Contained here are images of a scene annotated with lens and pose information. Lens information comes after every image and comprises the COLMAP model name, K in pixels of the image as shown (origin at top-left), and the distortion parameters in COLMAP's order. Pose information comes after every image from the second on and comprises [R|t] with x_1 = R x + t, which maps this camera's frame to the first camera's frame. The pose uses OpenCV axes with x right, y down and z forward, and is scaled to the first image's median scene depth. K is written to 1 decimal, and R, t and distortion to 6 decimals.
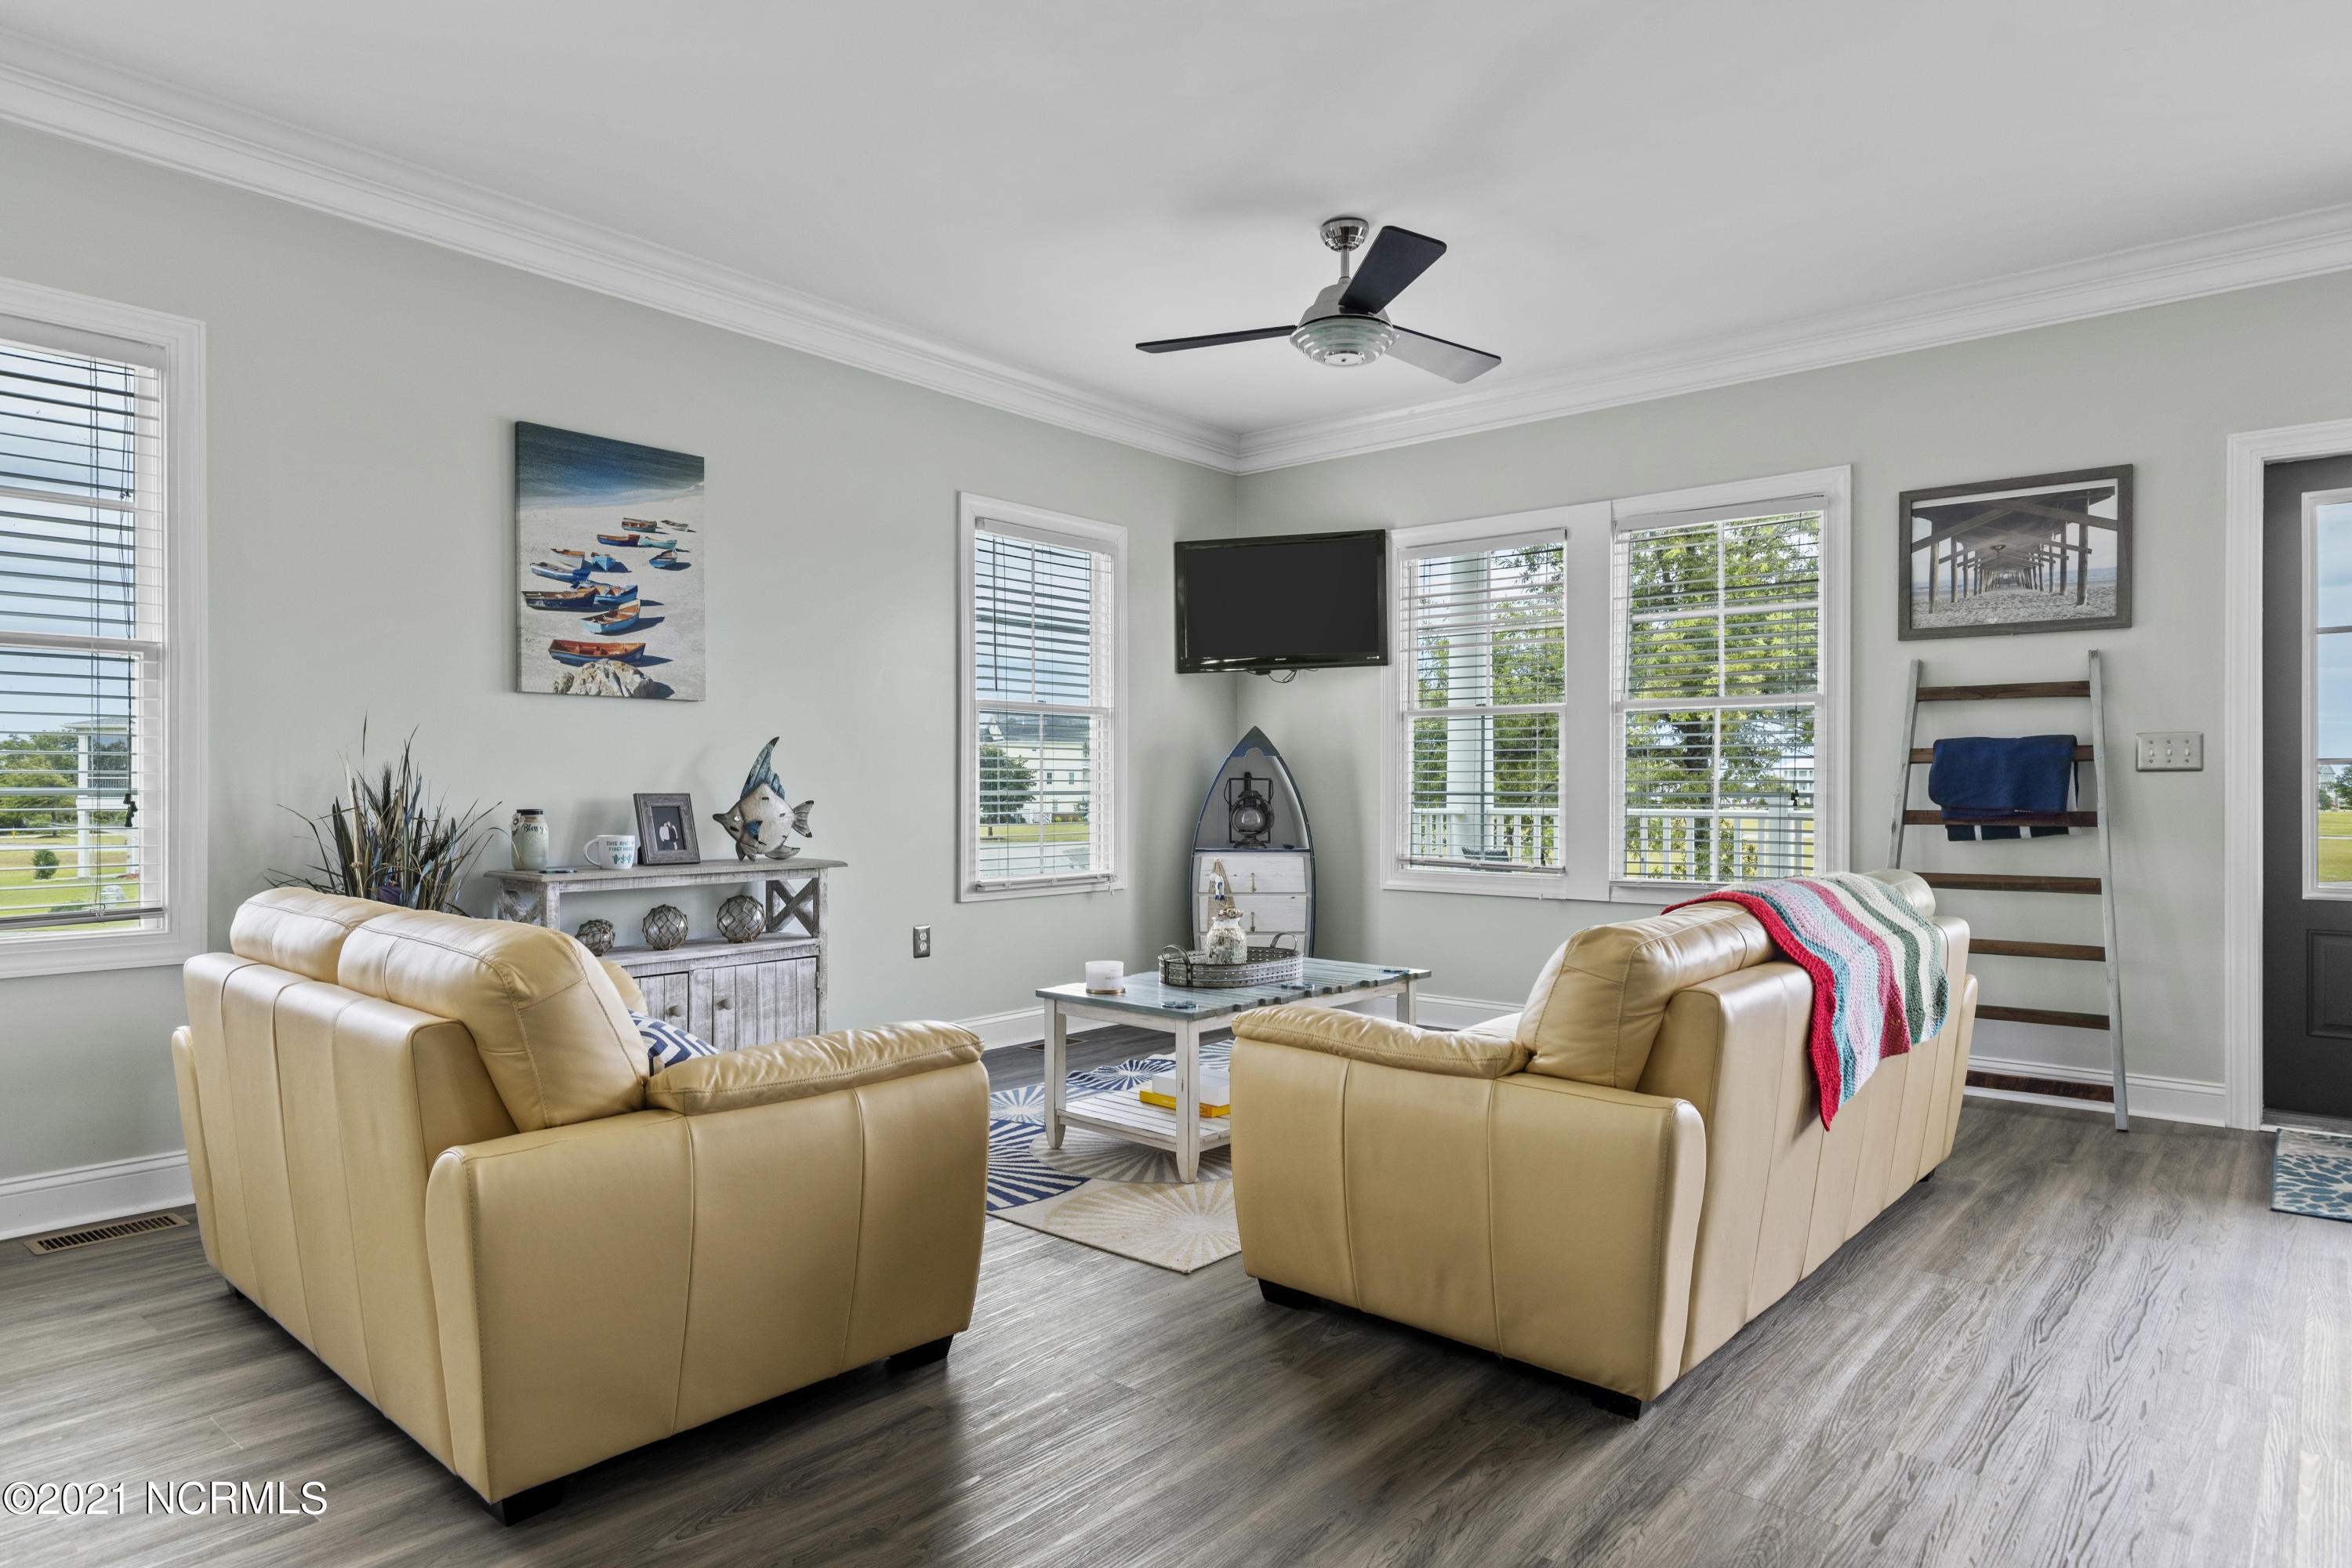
lens RADIAL K [[1379.2, 0, 1217.7], [0, 1379.2, 782.8], [0, 0, 1]] dist [0.009915, 0.000137]
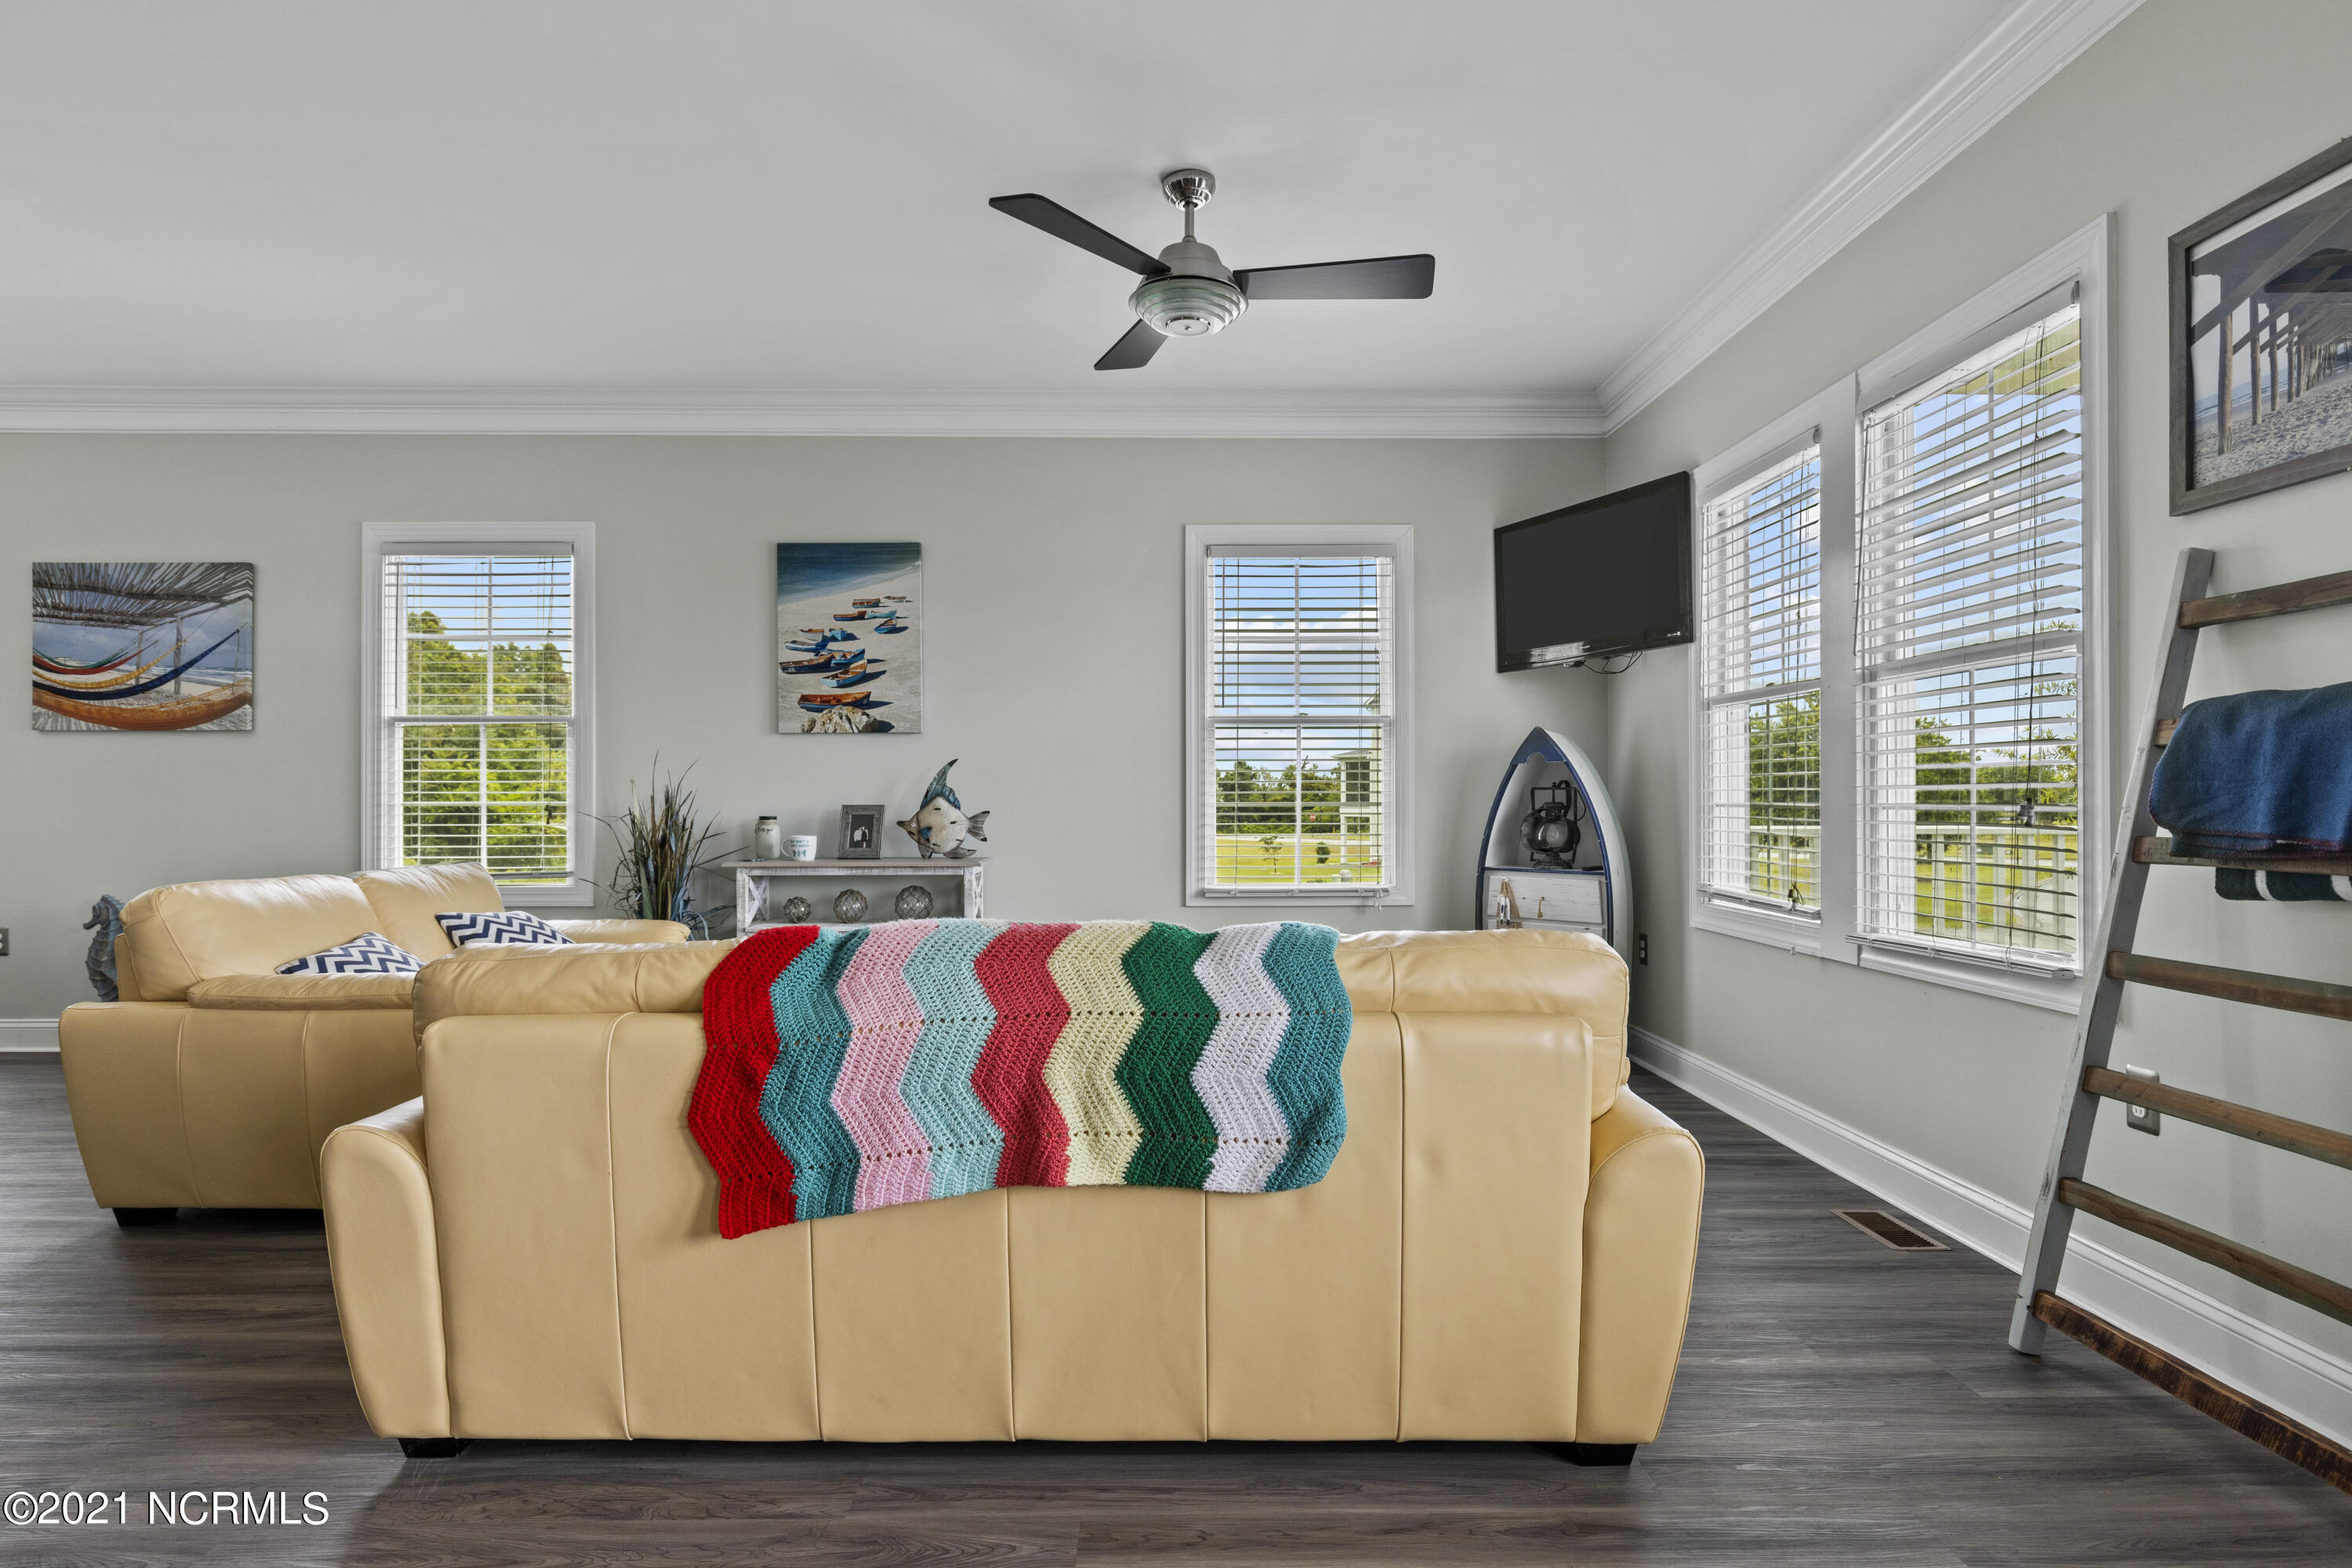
lens RADIAL K [[1261.7, 0, 1180.7], [0, 1261.7, 787.8], [0, 0, 1]] dist [-0.003402, 0.000002]
pose [[0.640469, -0.010520, -0.767912, 0.676585], [0.005658, 0.999944, -0.008980, 0.003695], [0.767963, 0.001406, 0.640492, 0.436932]]
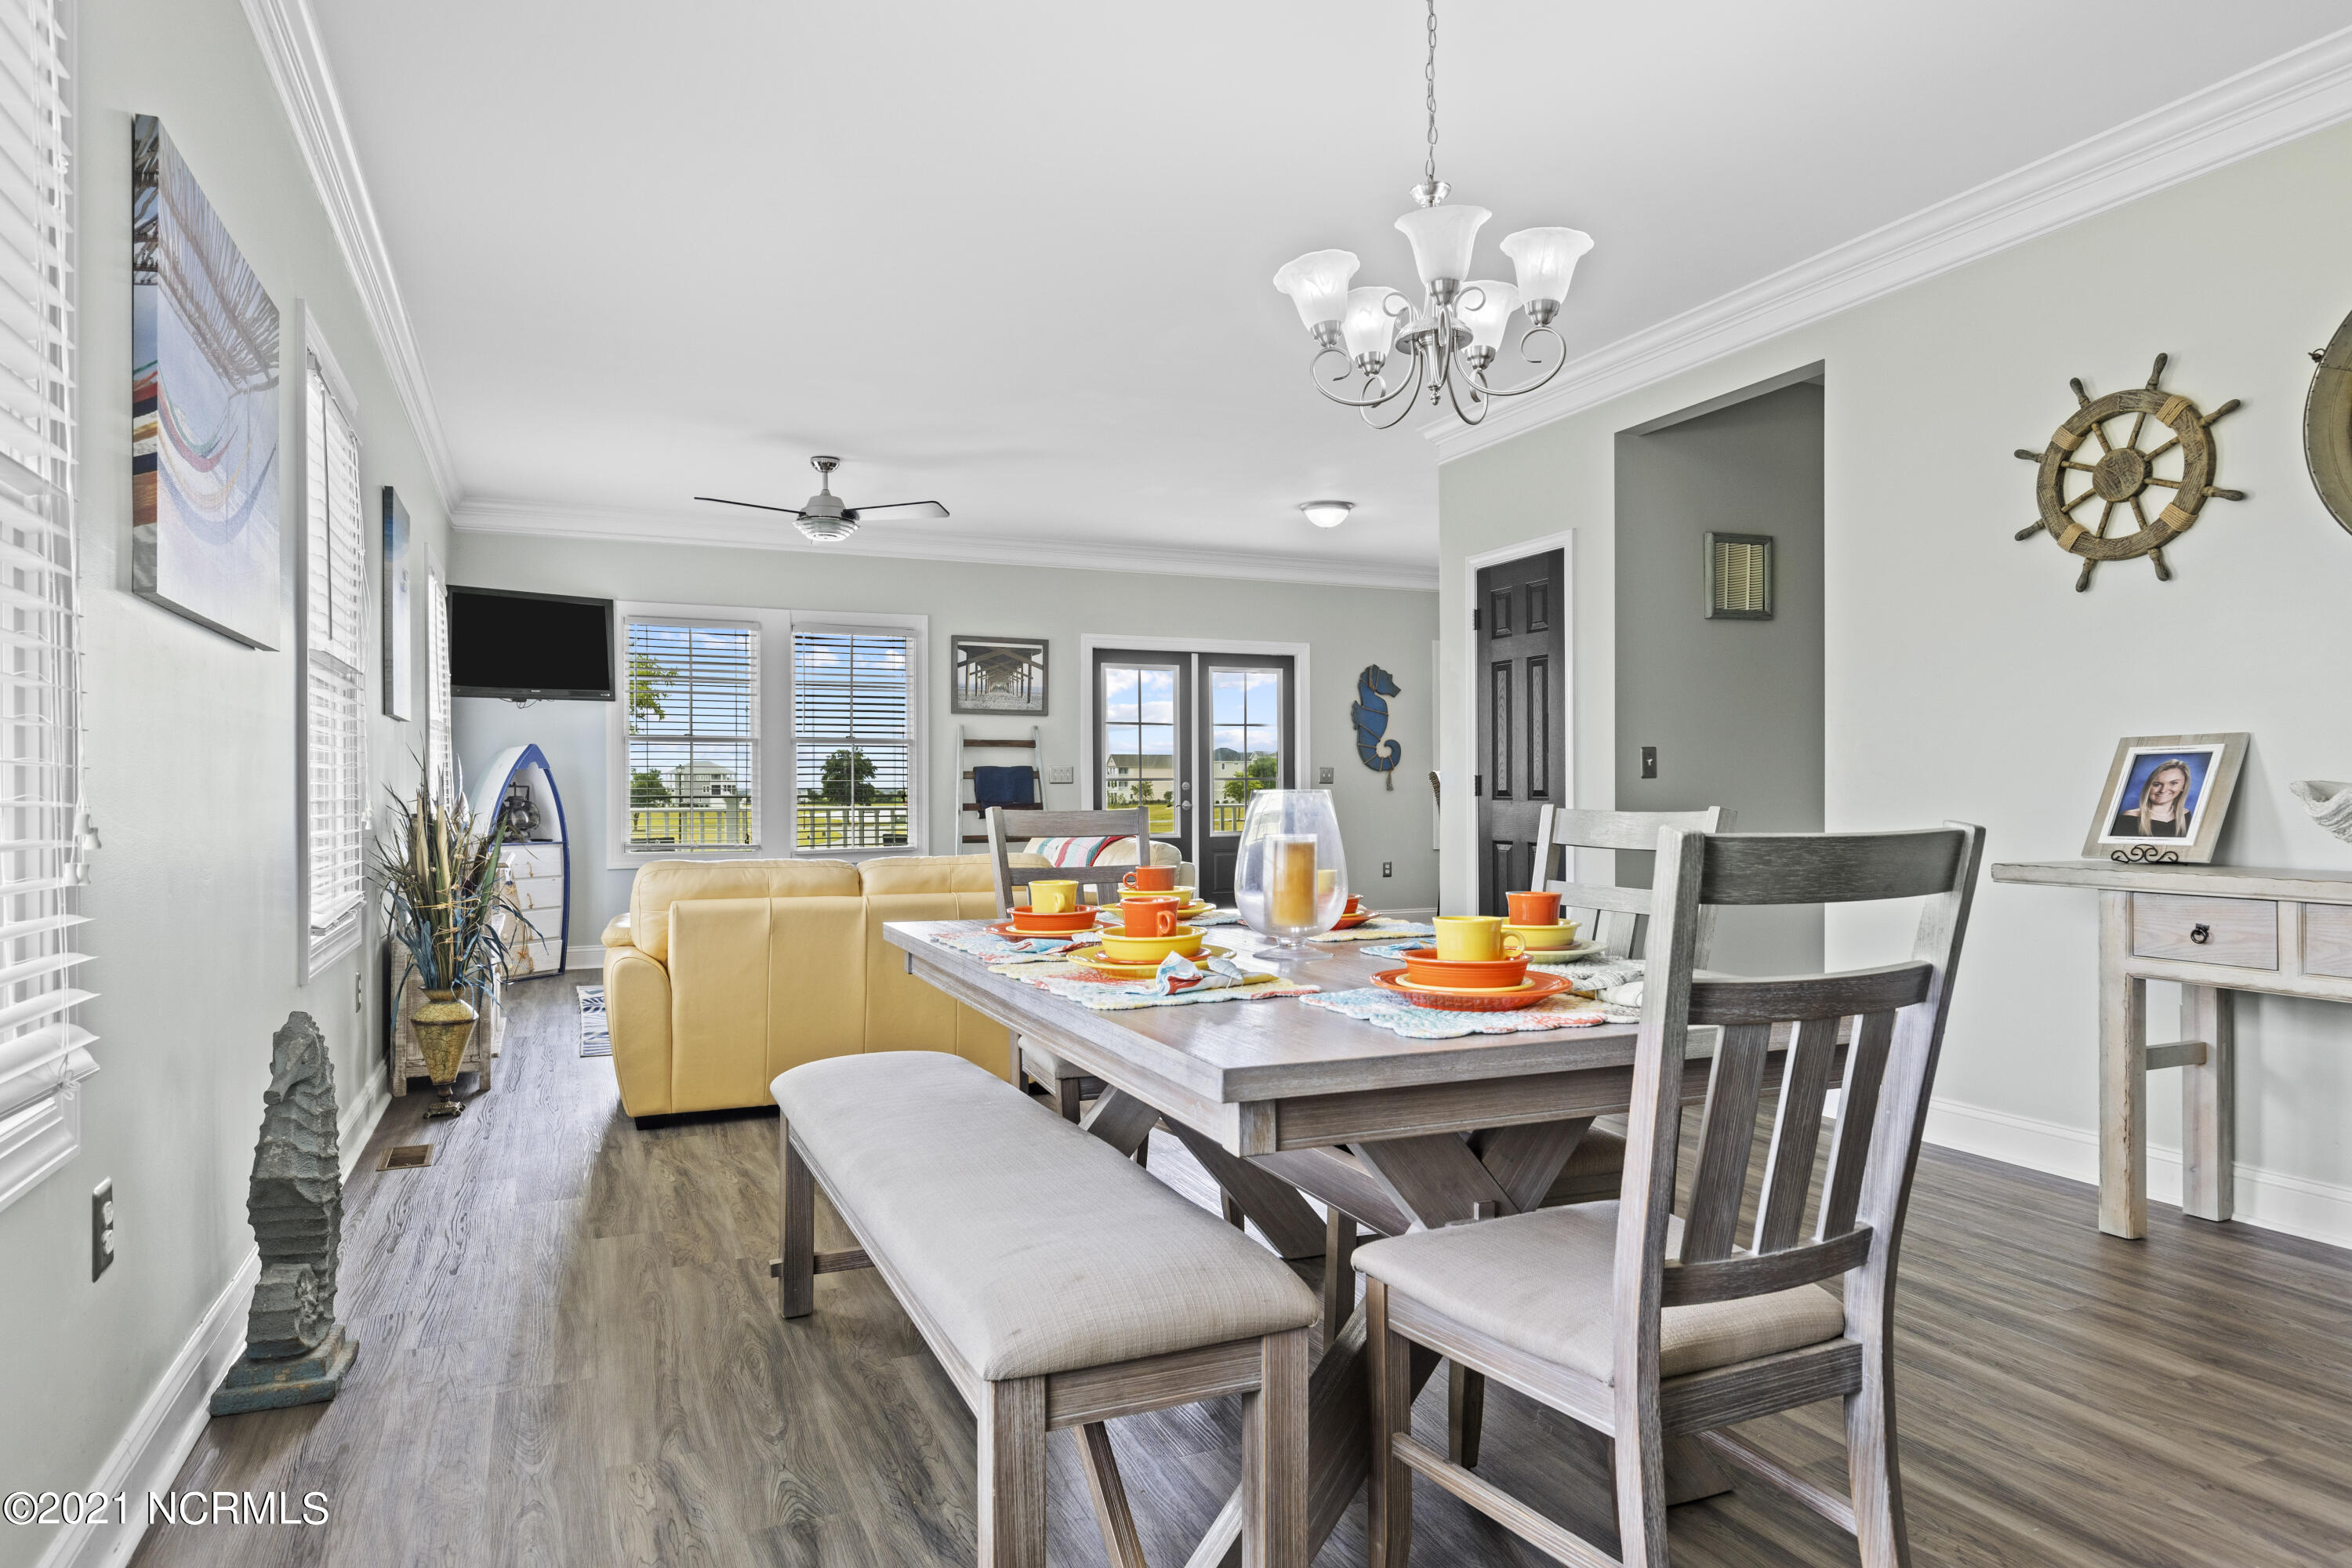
lens RADIAL K [[1379.2, 0, 1167.1], [0, 1379.2, 787.1], [0, 0, 1]] dist [0.009915, 0.000137]
pose [[0.458666, -0.004994, 0.888595, -1.149021], [-0.002068, 0.999975, 0.006688, -0.017064], [-0.888606, -0.004905, 0.458645, -0.140564]]
